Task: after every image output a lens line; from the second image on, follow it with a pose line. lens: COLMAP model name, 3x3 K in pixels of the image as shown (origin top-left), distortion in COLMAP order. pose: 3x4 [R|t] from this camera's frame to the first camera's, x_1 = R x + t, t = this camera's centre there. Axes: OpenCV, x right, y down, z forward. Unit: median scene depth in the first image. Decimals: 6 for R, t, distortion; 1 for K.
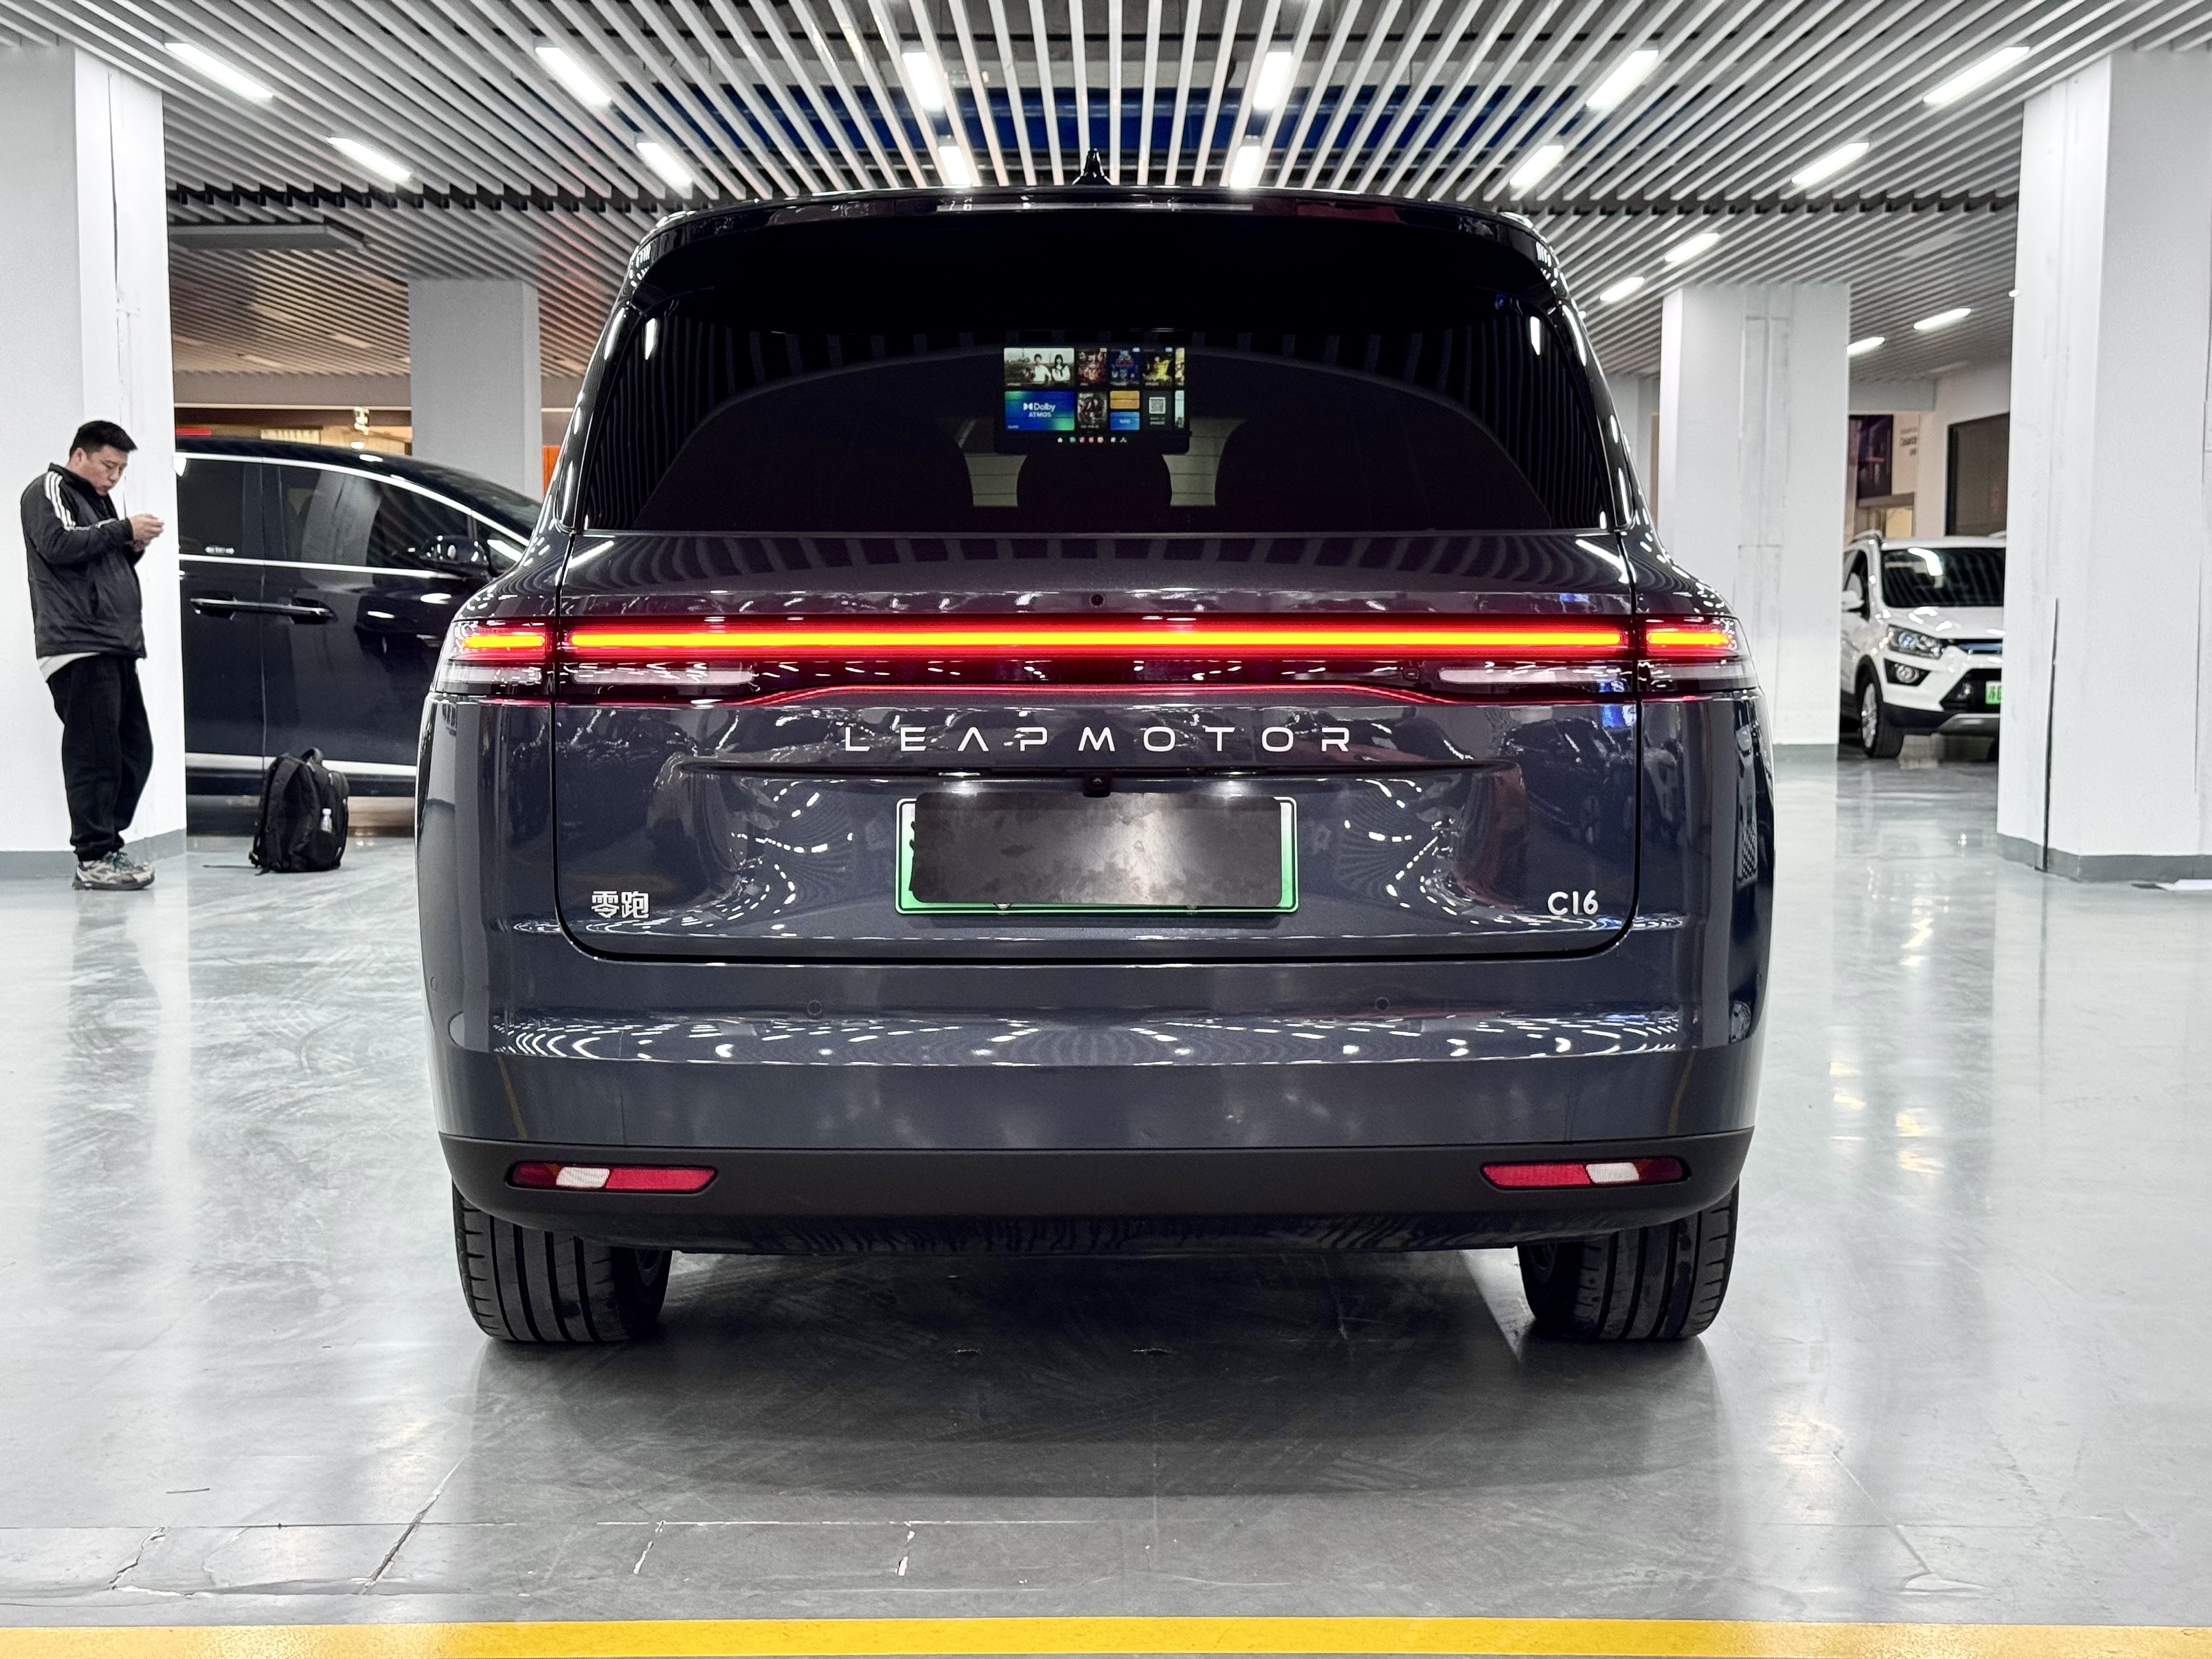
lens RADIAL K [[3068.5, 0, 1106.0], [0, 3068.5, 829.5], [0, 0, 1]] dist [0.231993, -0.613277]
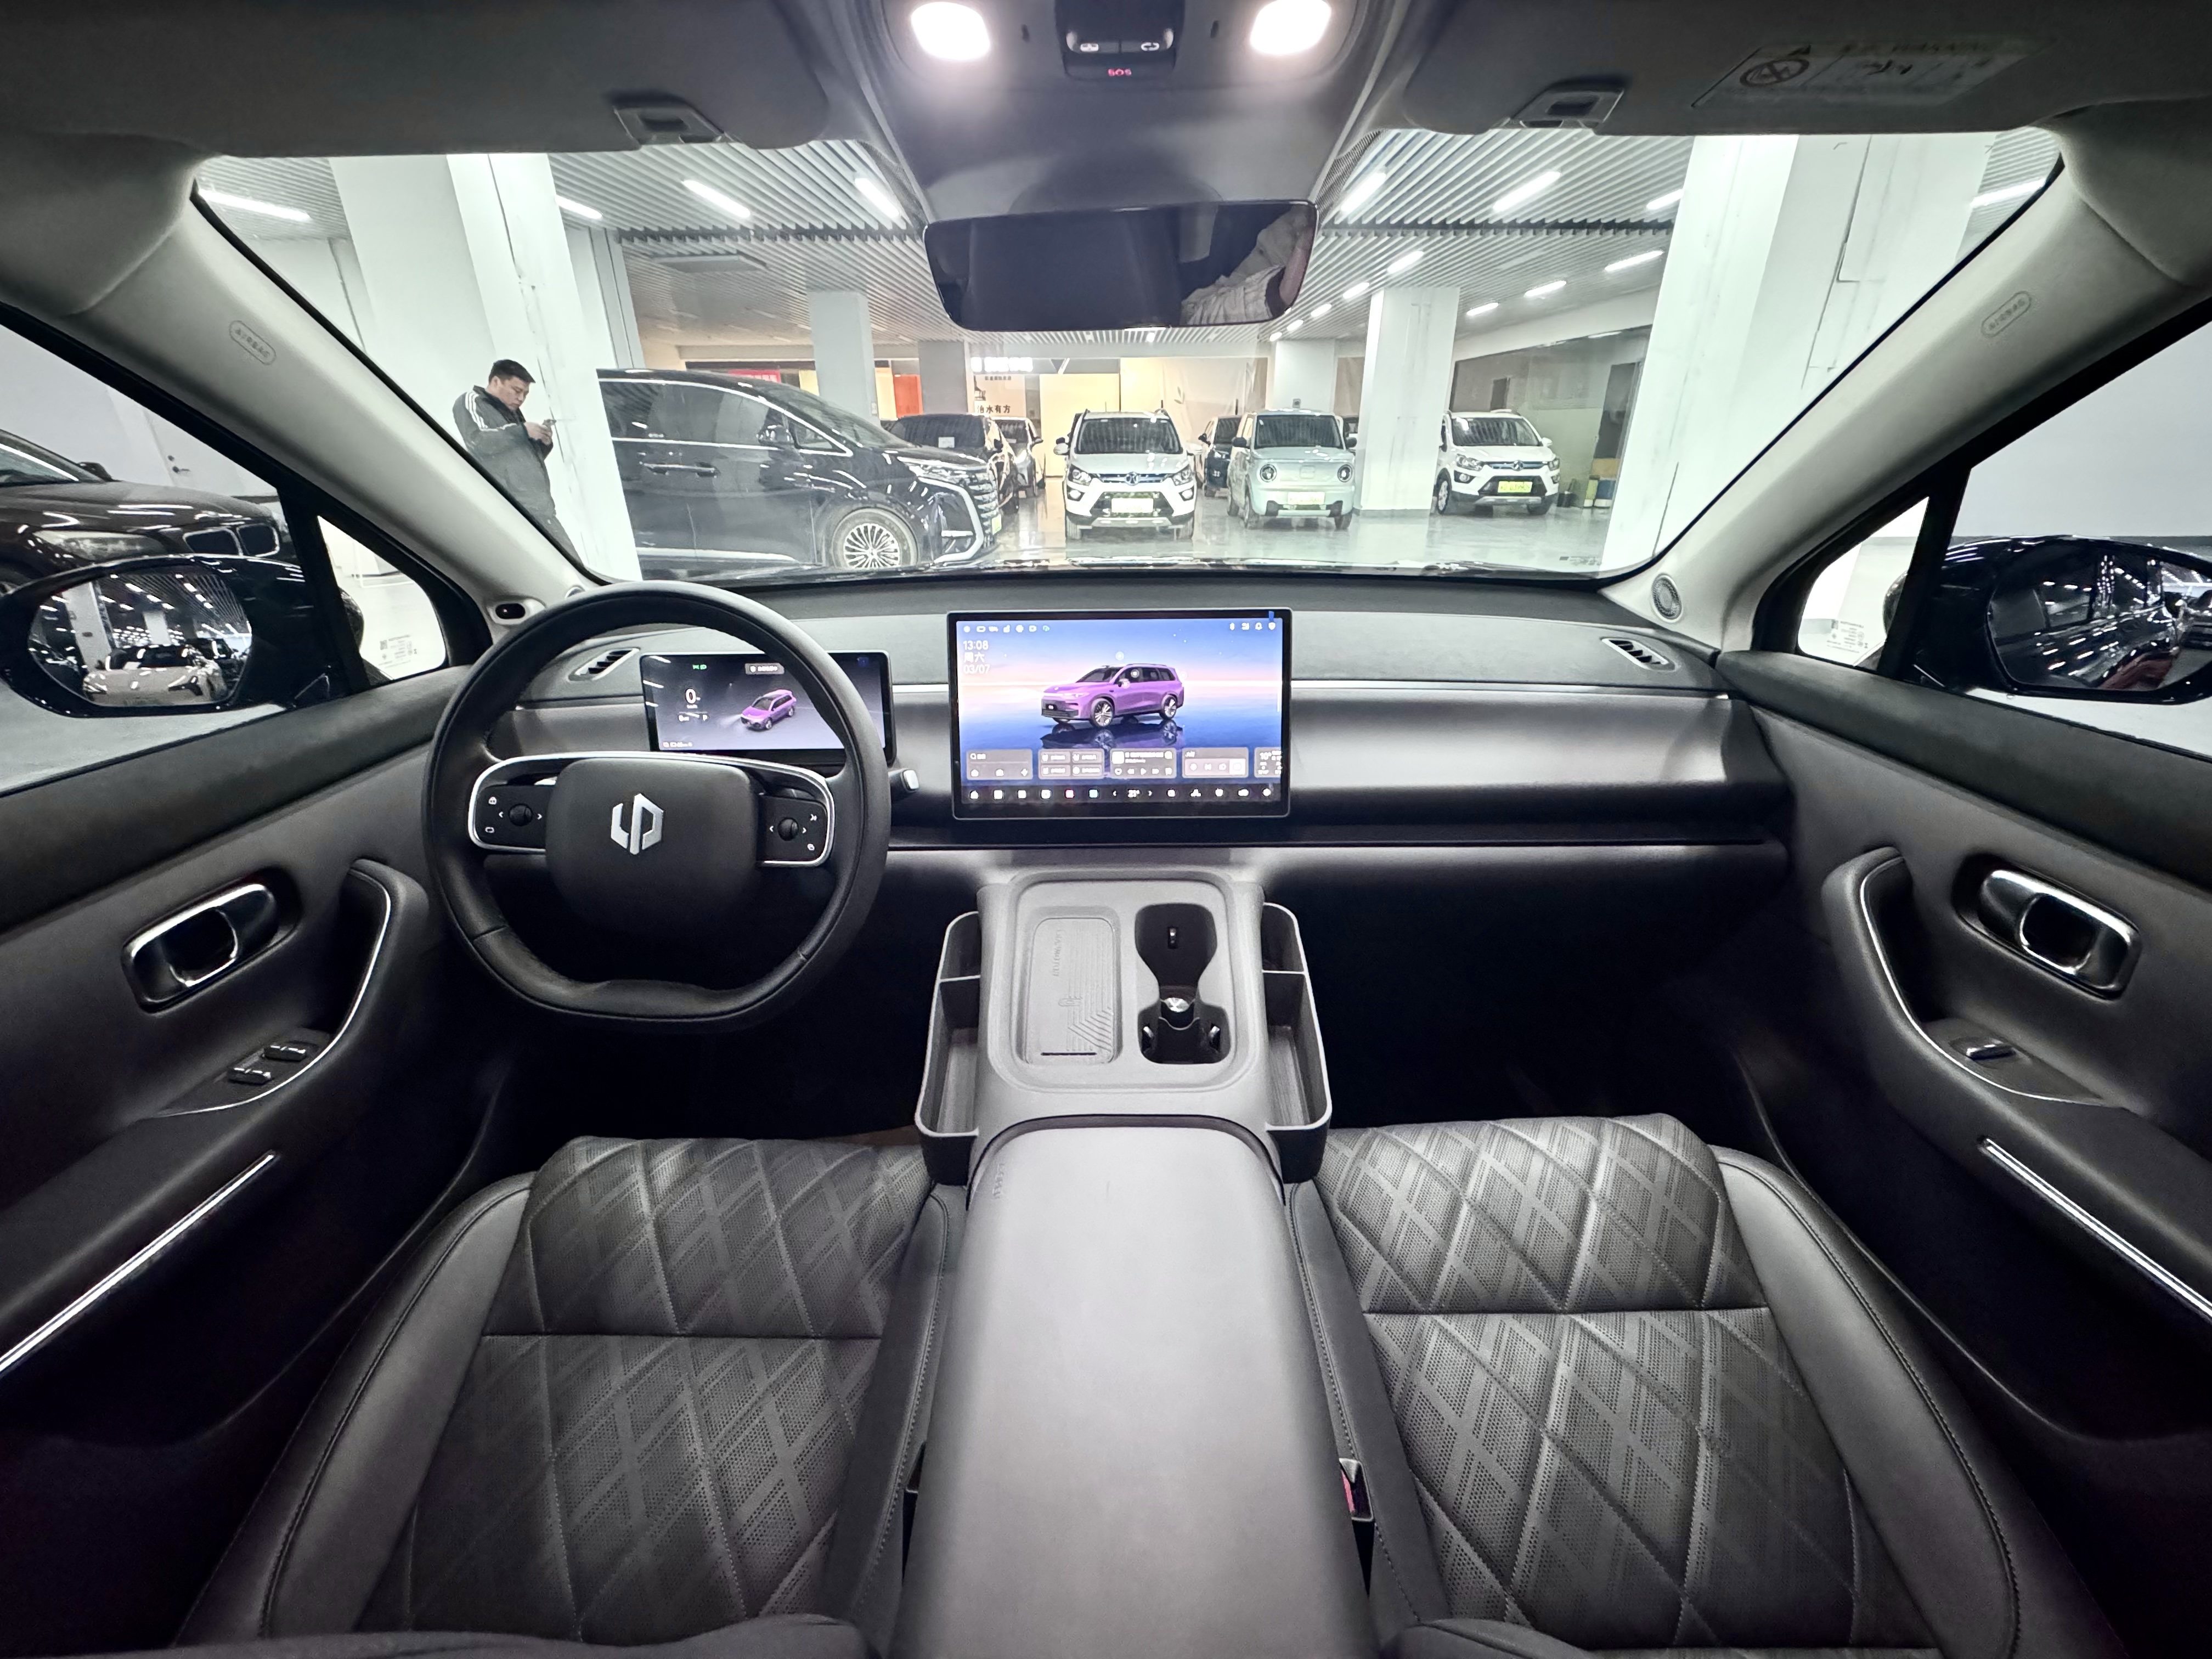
lens RADIAL K [[881.6, 0, 1117.0], [0, 881.6, 832.1], [0, 0, 1]] dist [-0.000468, -0.000136]
pose [[0.999954, -0.008487, -0.004529, -0.003769], [0.009531, 0.937832, 0.346958, -0.037706], [0.001303, -0.346986, 0.937870, 0.326665]]
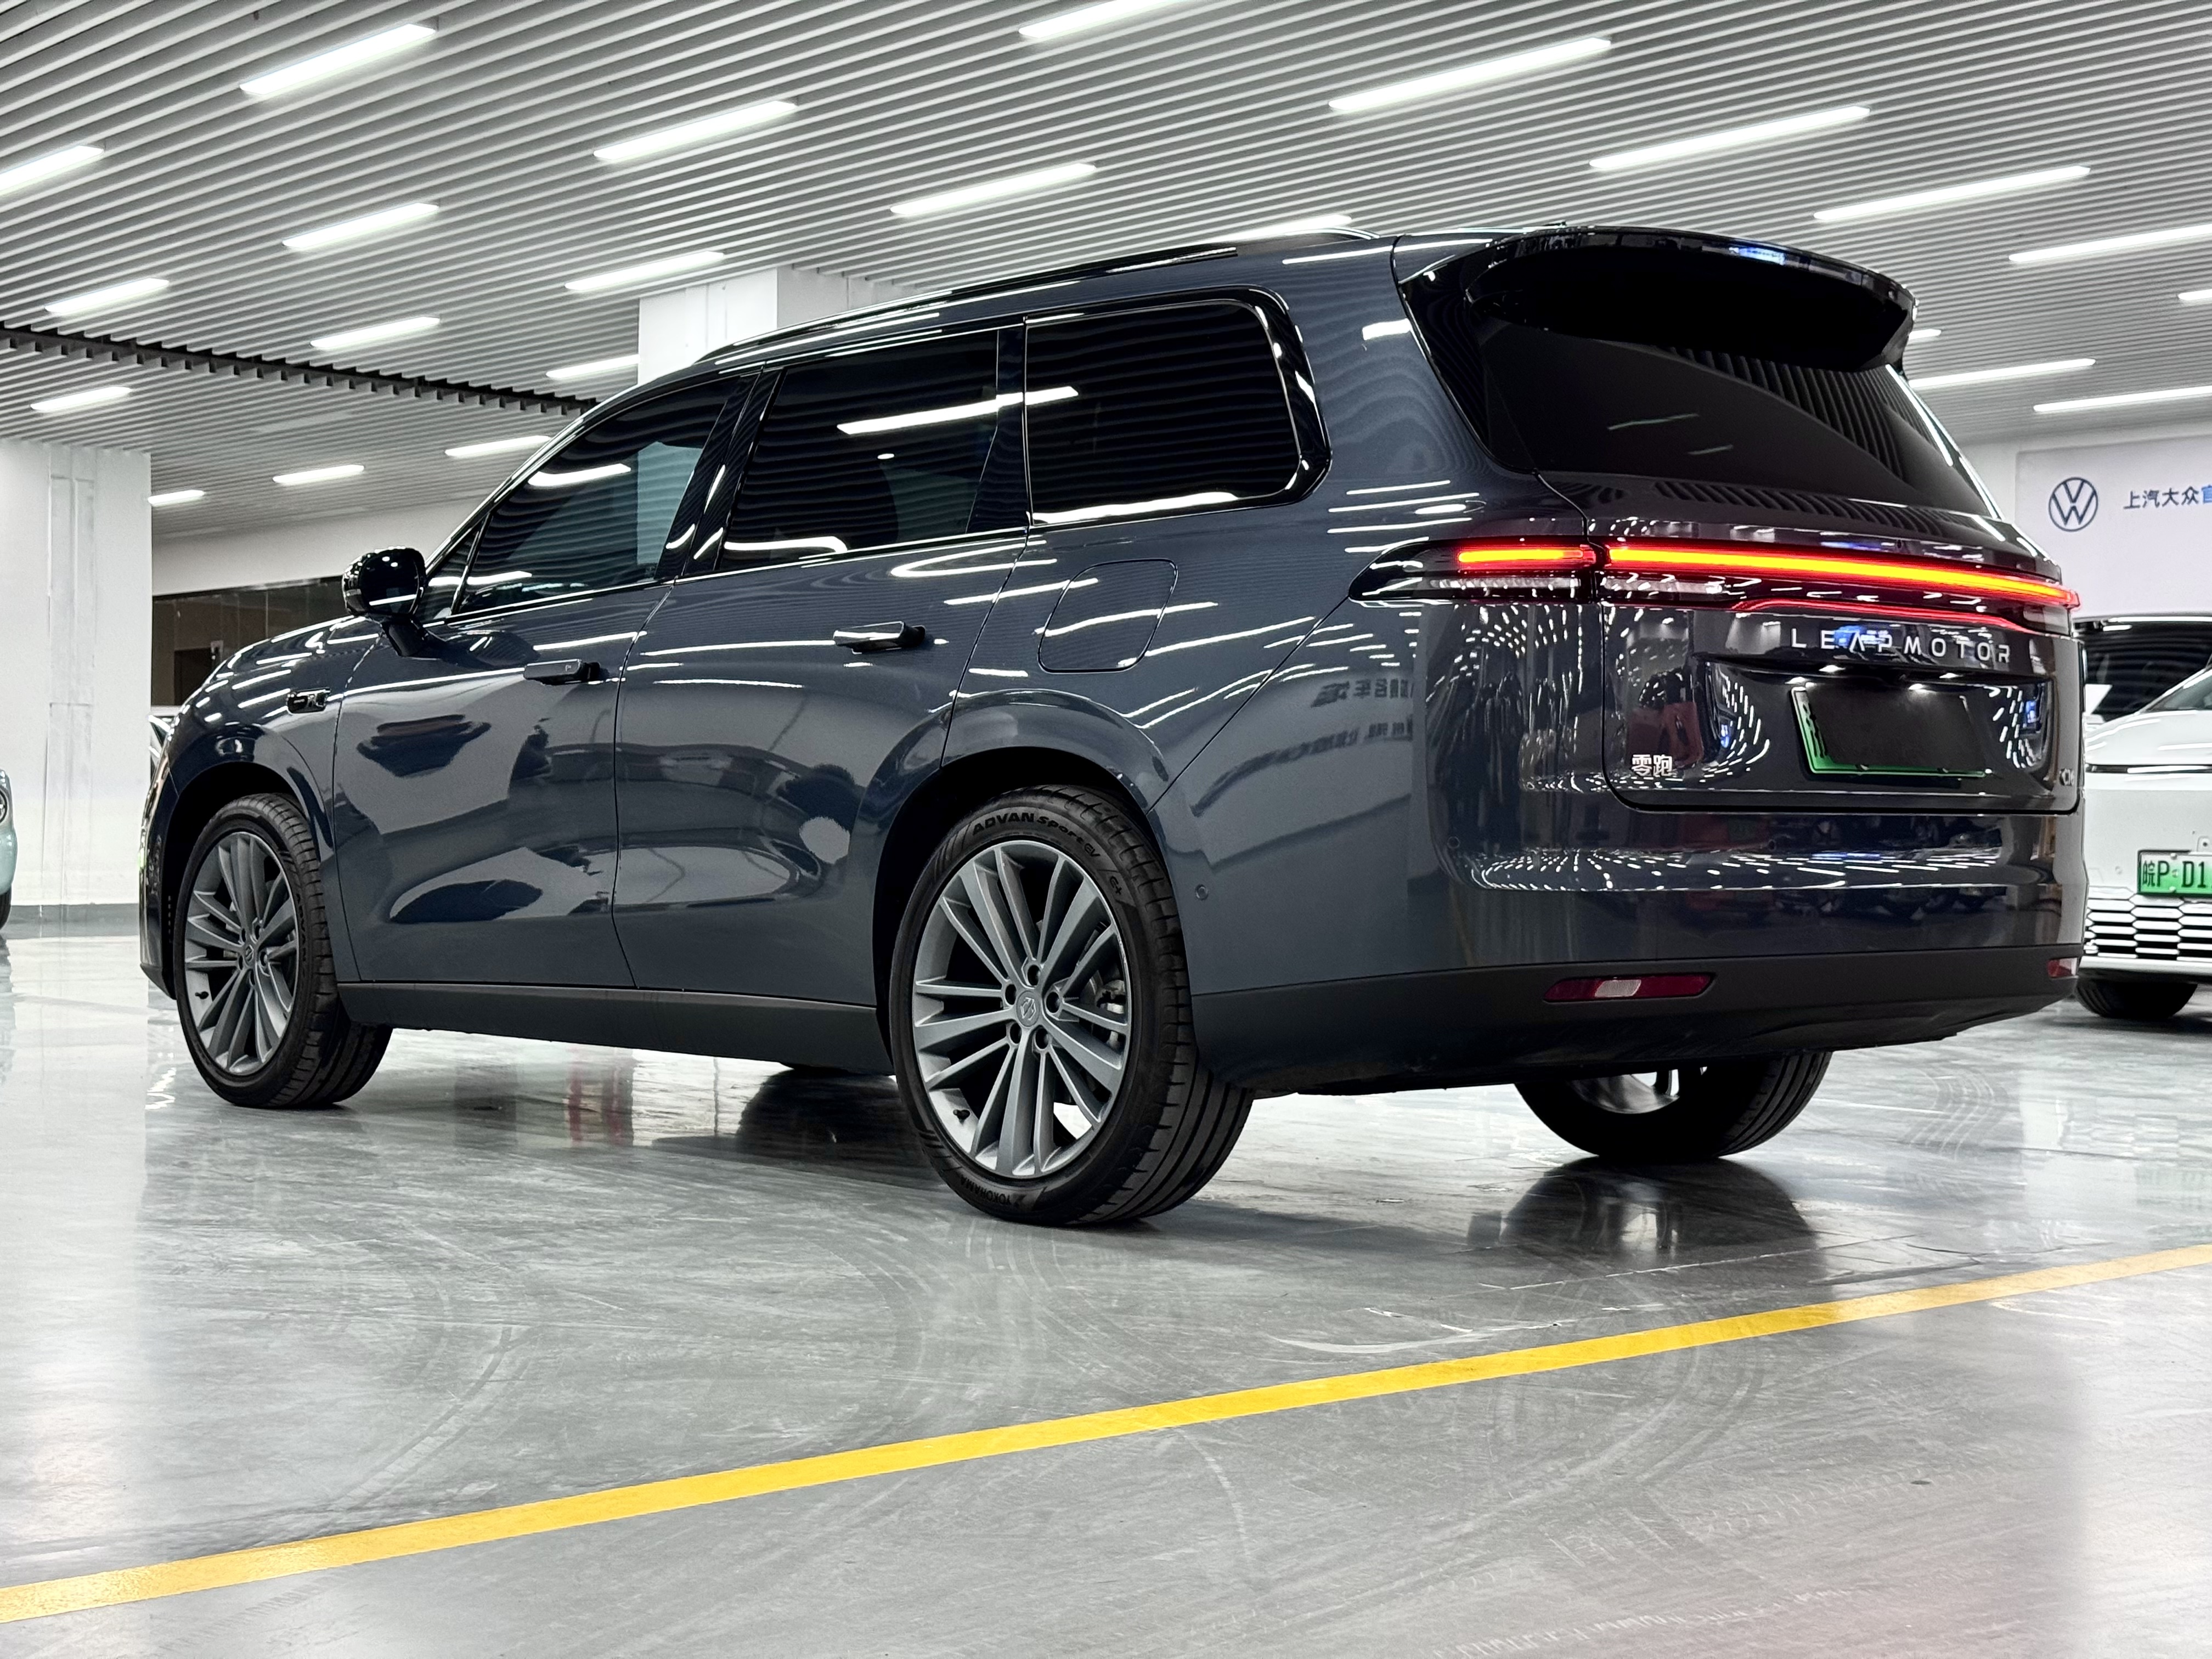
lens RADIAL K [[3068.5, 0, 1106.0], [0, 3068.5, 829.5], [0, 0, 1]] dist [0.231993, -0.613277]
pose [[0.748104, 0.008112, 0.663532, -0.237155], [0.040976, 0.997452, -0.058394, 0.023513], [-0.662315, 0.070874, 0.745865, 0.045305]]
